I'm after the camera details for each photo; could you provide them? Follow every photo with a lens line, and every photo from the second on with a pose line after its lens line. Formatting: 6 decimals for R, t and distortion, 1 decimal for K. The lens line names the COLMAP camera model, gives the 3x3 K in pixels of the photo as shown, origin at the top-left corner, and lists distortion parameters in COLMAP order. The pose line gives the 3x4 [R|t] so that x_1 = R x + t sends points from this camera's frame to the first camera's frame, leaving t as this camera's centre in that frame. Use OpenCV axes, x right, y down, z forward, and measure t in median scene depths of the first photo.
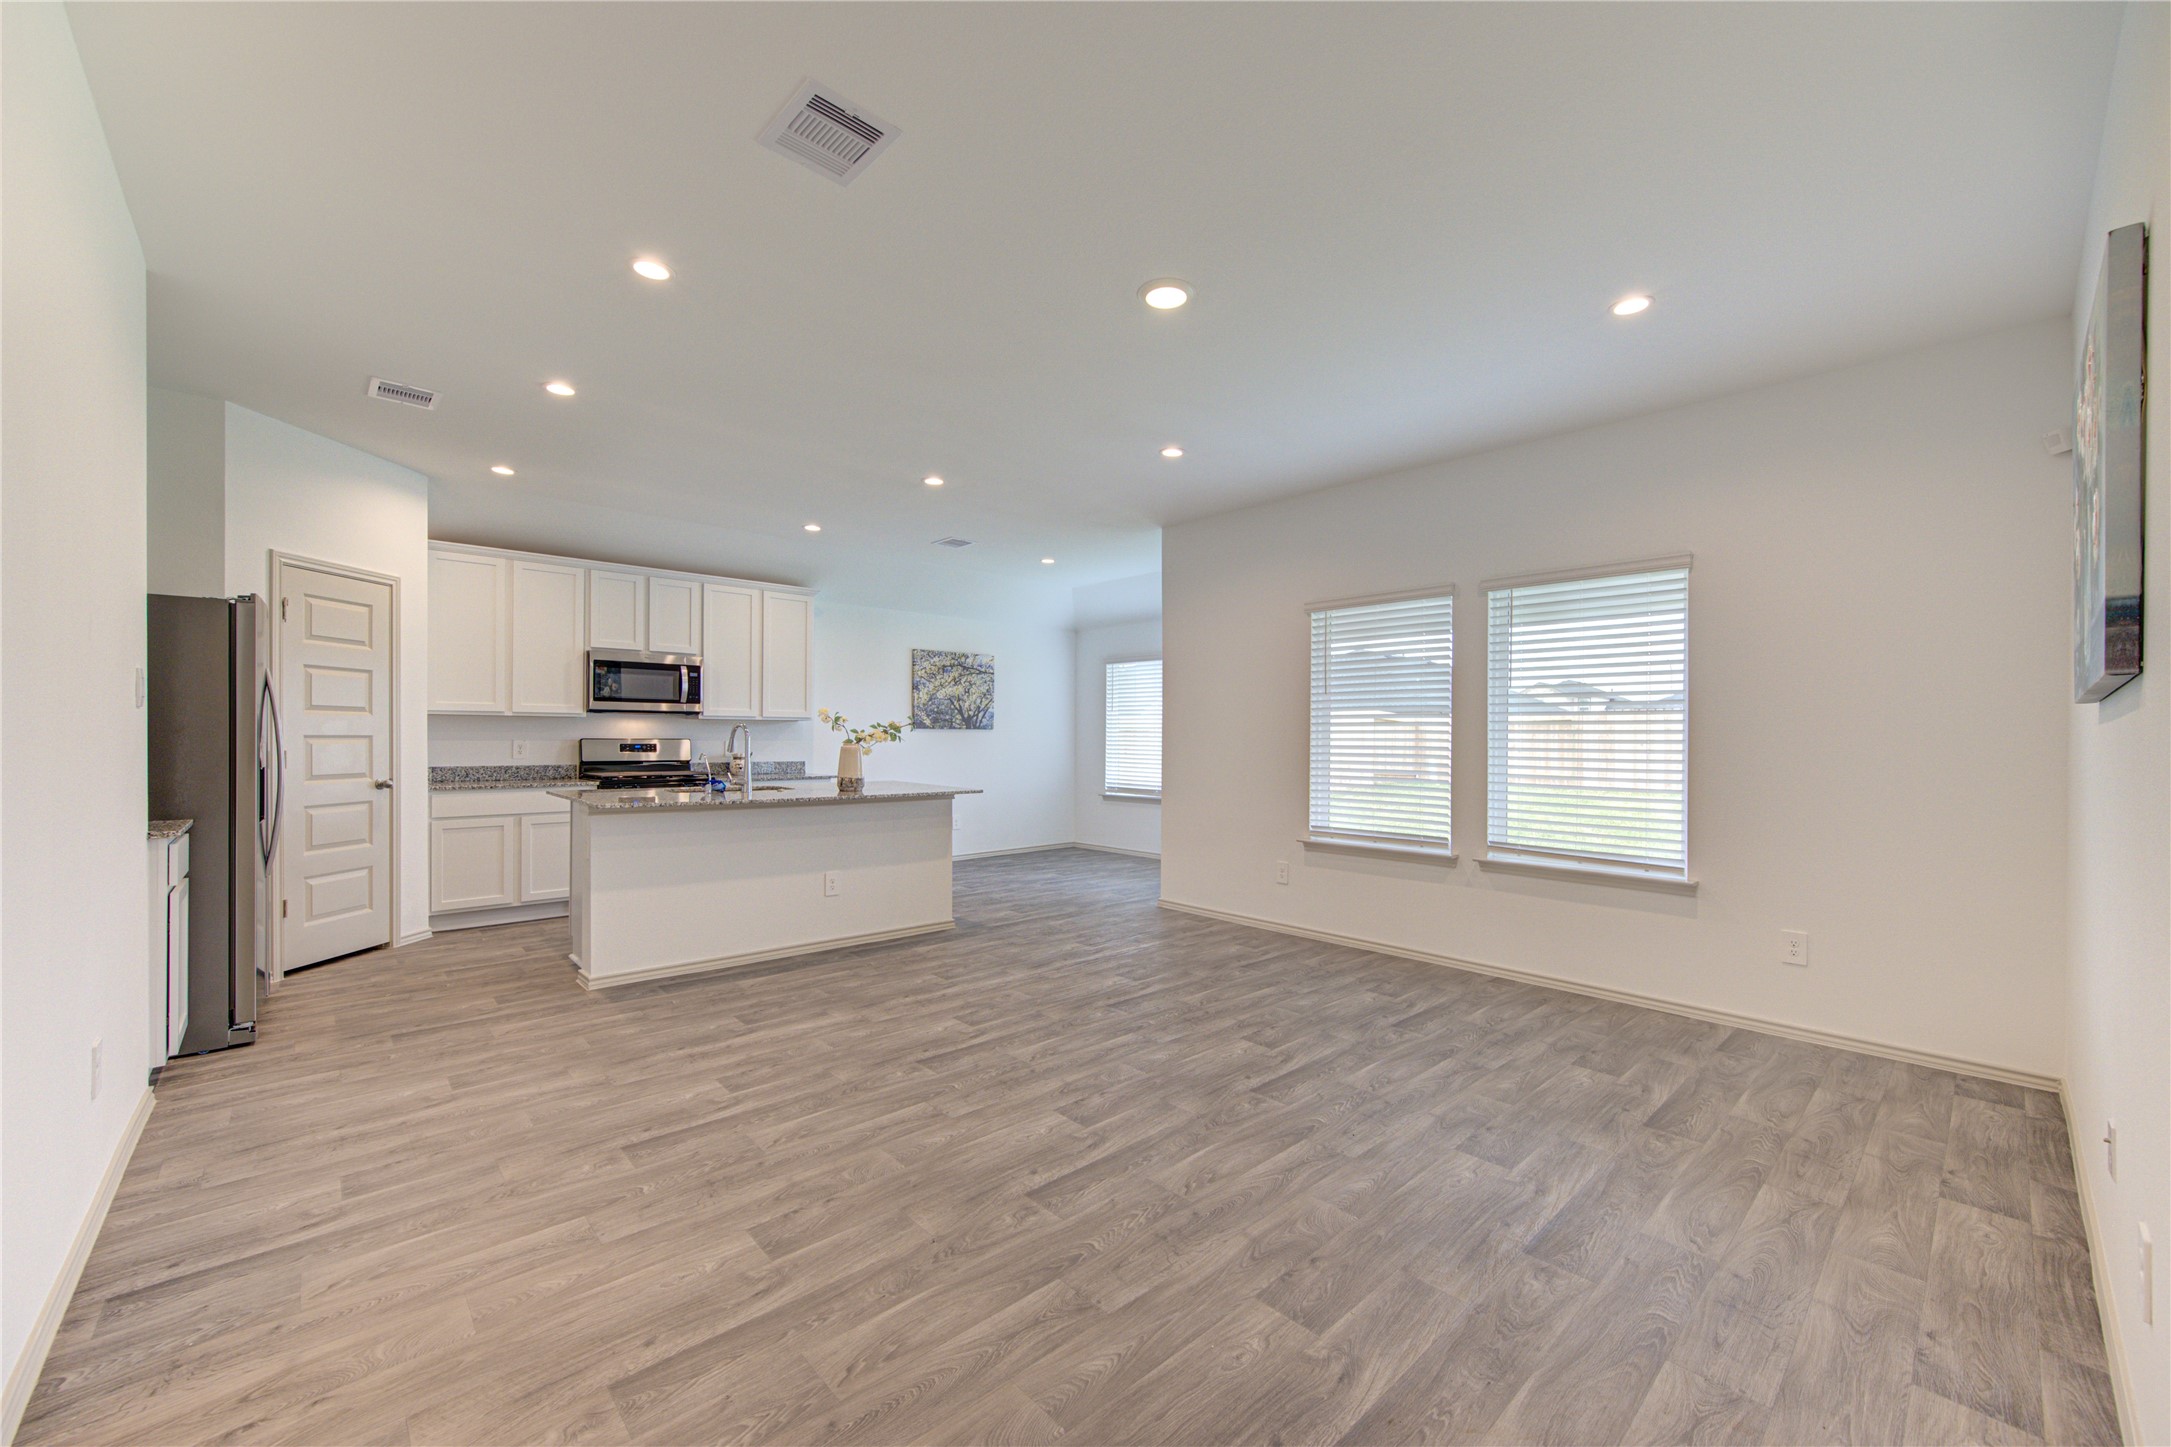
lens RADIAL K [[860.3, 0, 1119.9], [0, 860.3, 744.2], [0, 0, 1]] dist [0.000943, 0.000163]
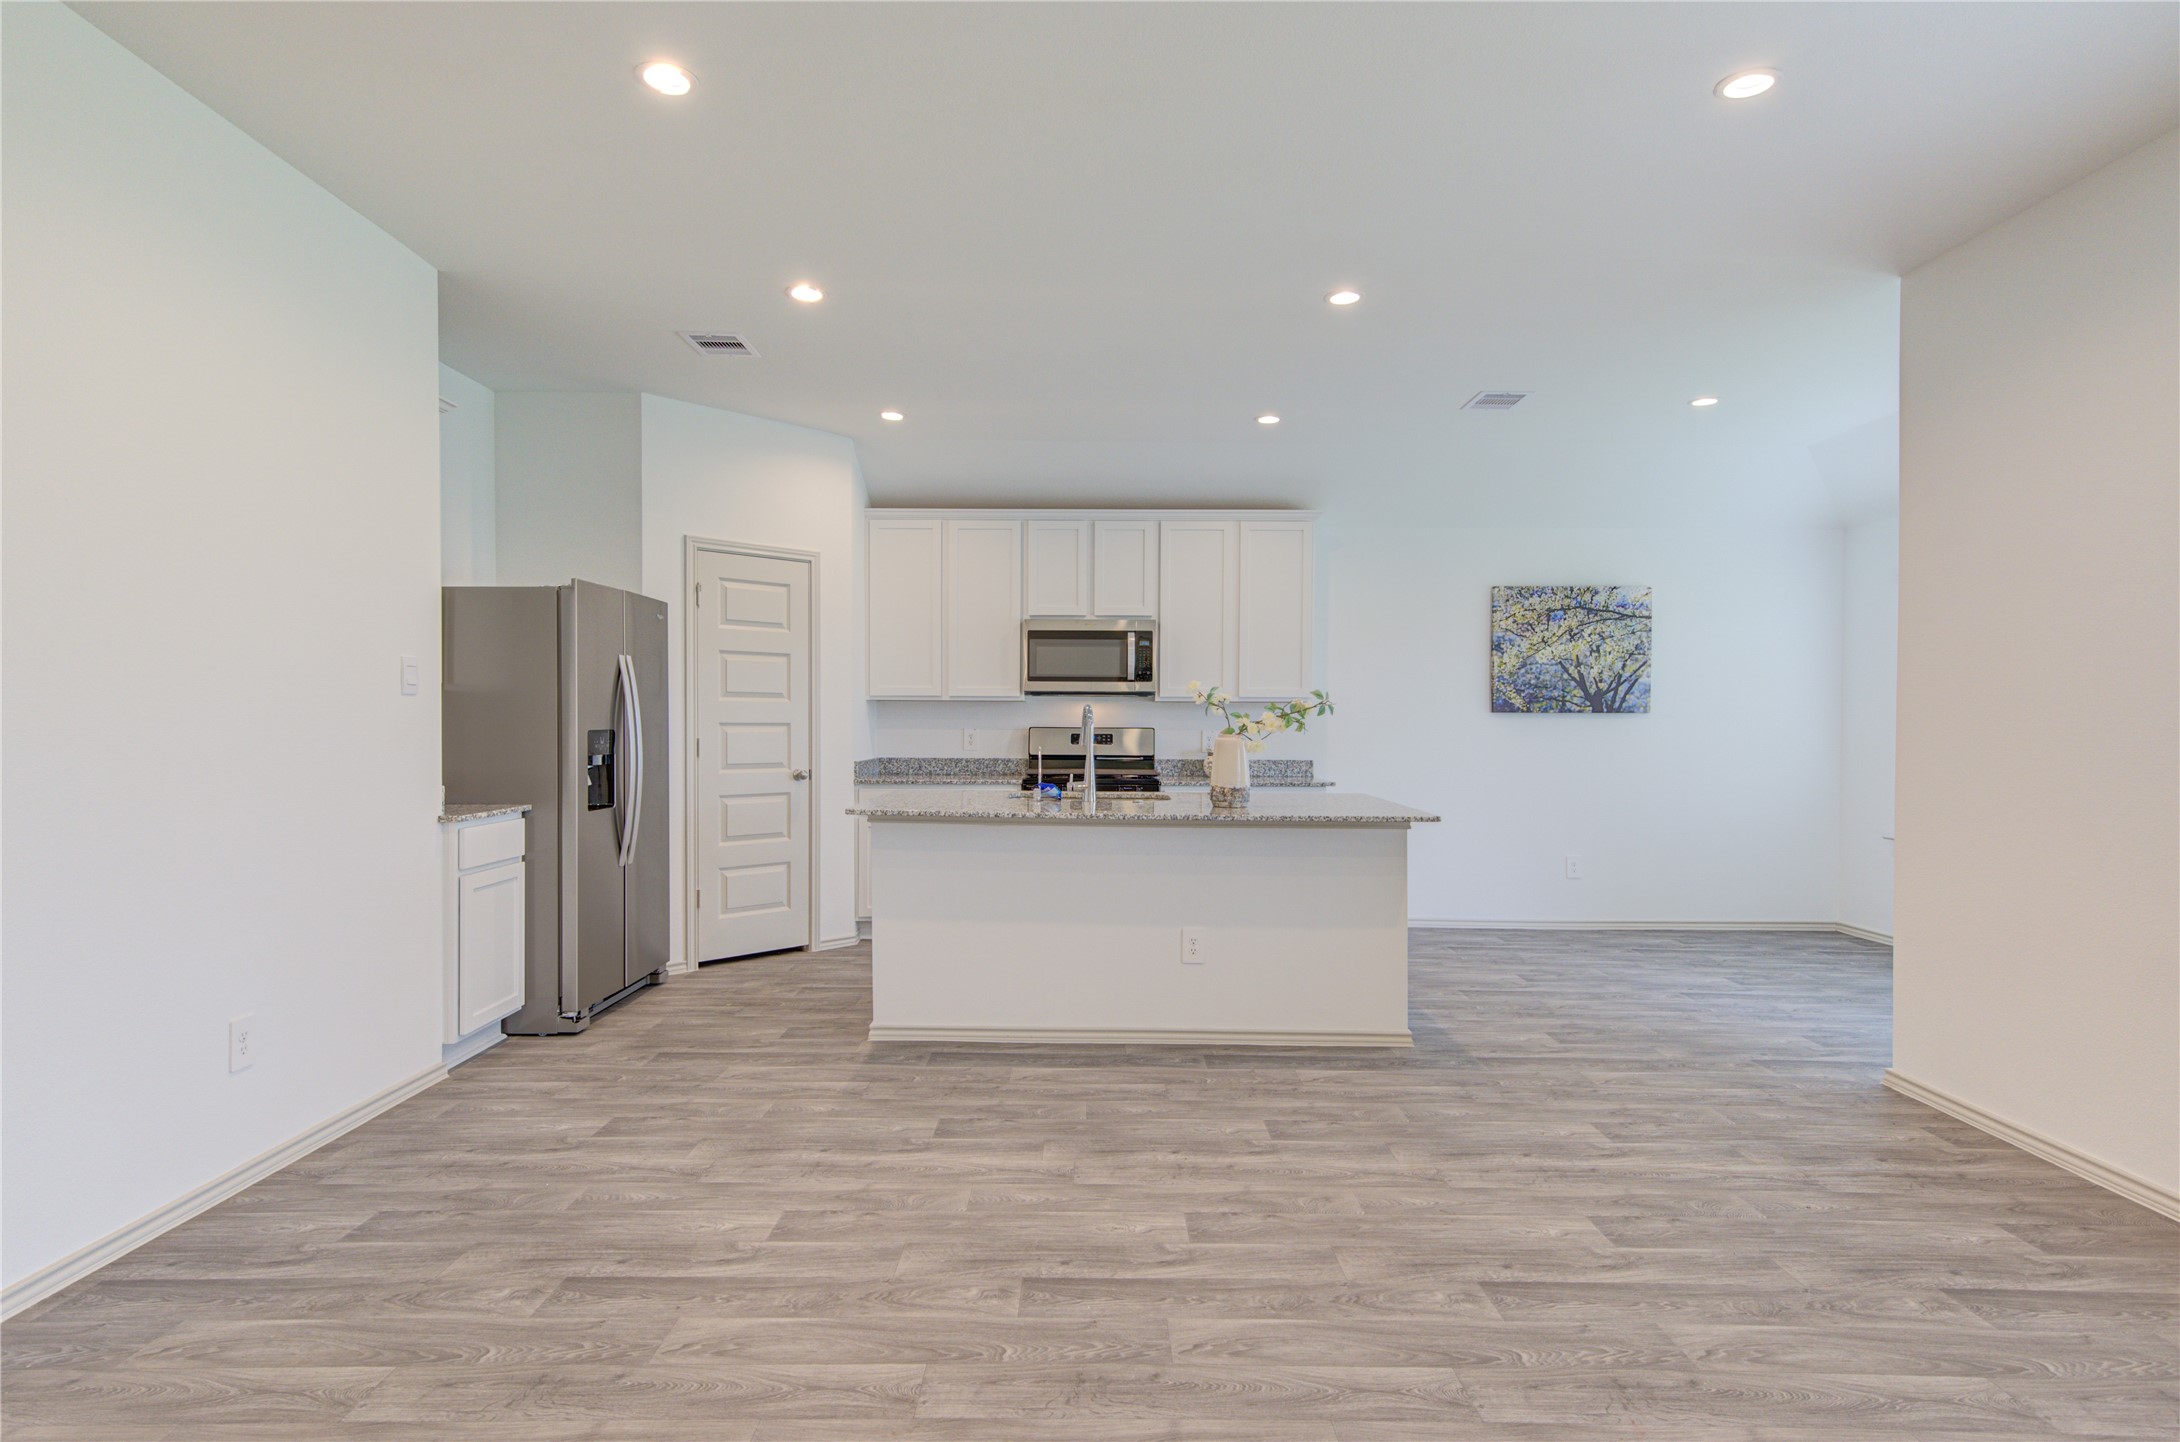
lens RADIAL K [[1141.9, 0, 1093.5], [0, 1141.9, 729.6], [0, 0, 1]] dist [0.025606, 0.000014]
pose [[0.715247, 0.001640, -0.698870, 0.218951], [-0.006920, 0.999965, -0.004735, 0.000765], [0.698838, 0.008223, 0.715233, 0.306190]]
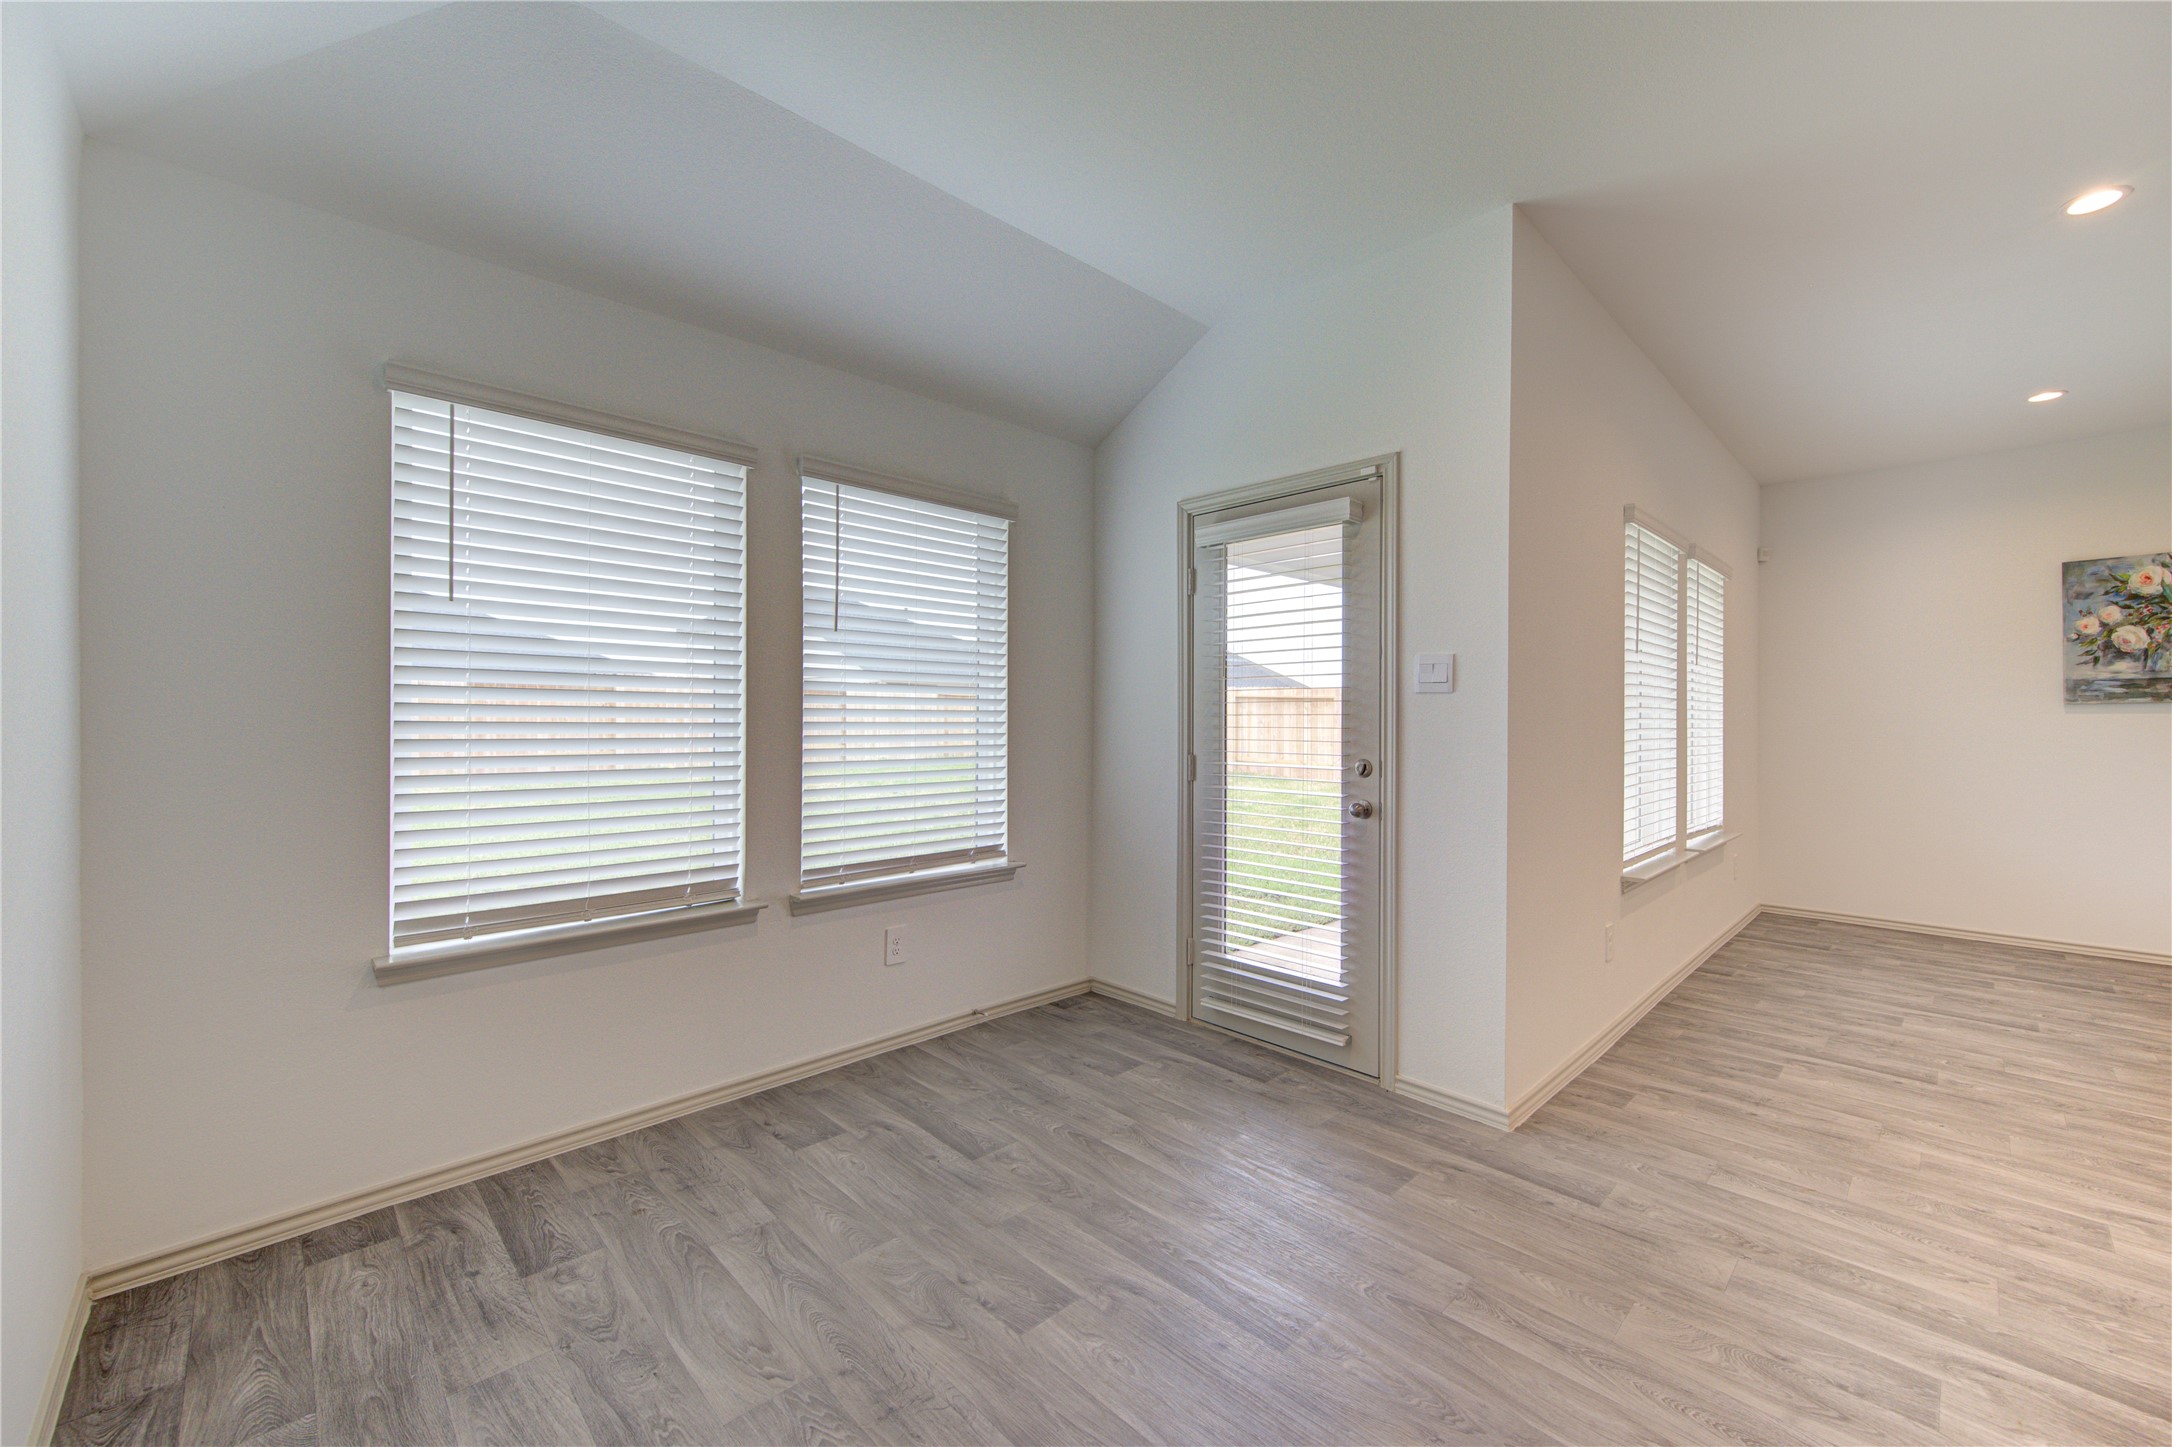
lens RADIAL K [[862.1, 0, 1142.3], [0, 862.1, 714.5], [0, 0, 1]] dist [-0.000693, 0.005988]
pose [[-0.011868, -0.006837, 0.999906, -0.440164], [0.003944, 0.999969, 0.006885, -0.012358], [-0.999922, 0.004025, -0.011841, 1.460640]]
